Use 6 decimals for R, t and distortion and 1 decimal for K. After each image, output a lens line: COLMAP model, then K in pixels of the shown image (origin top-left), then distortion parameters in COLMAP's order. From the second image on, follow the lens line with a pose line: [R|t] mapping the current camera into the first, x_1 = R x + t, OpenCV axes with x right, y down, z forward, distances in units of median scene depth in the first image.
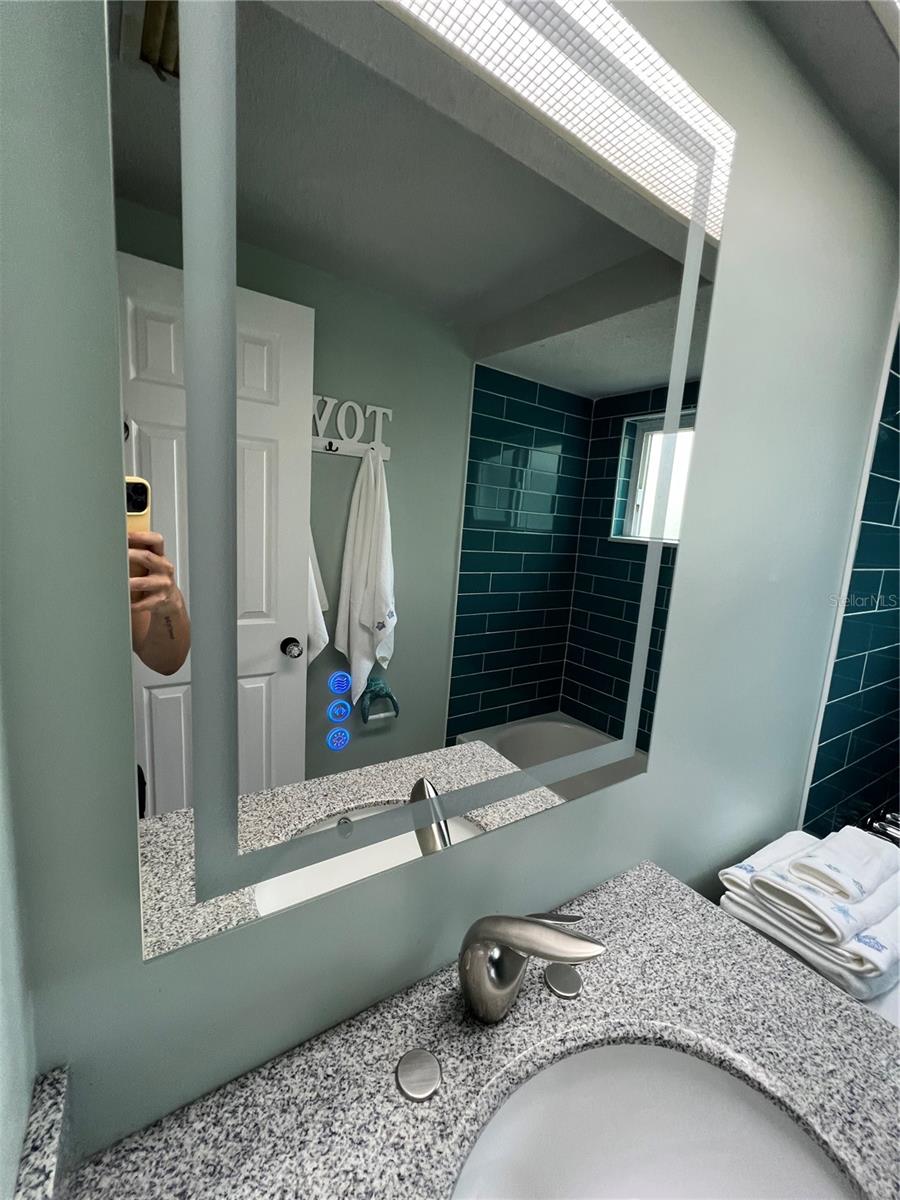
lens RADIAL K [[485.0, 0, 458.9], [0, 485.0, 602.0], [0, 0, 1]] dist [0.000964, 0.000160]
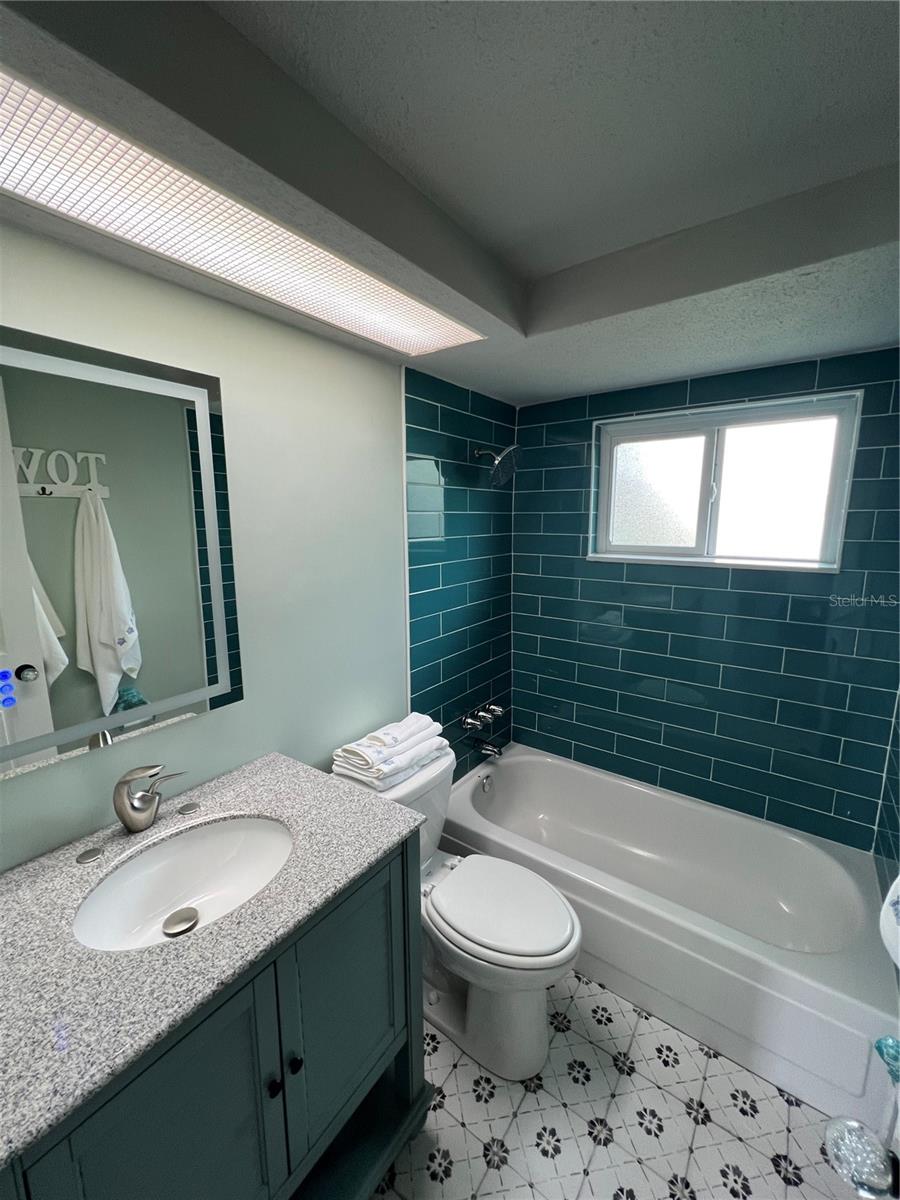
lens RADIAL K [[485.0, 0, 439.7], [0, 485.0, 595.9], [0, 0, 1]] dist [0.000964, 0.000160]
pose [[0.931675, -0.124407, 0.341327, 0.171840], [0.119783, 0.992194, 0.034681, -0.008230], [-0.342977, 0.008574, 0.939305, -0.359773]]
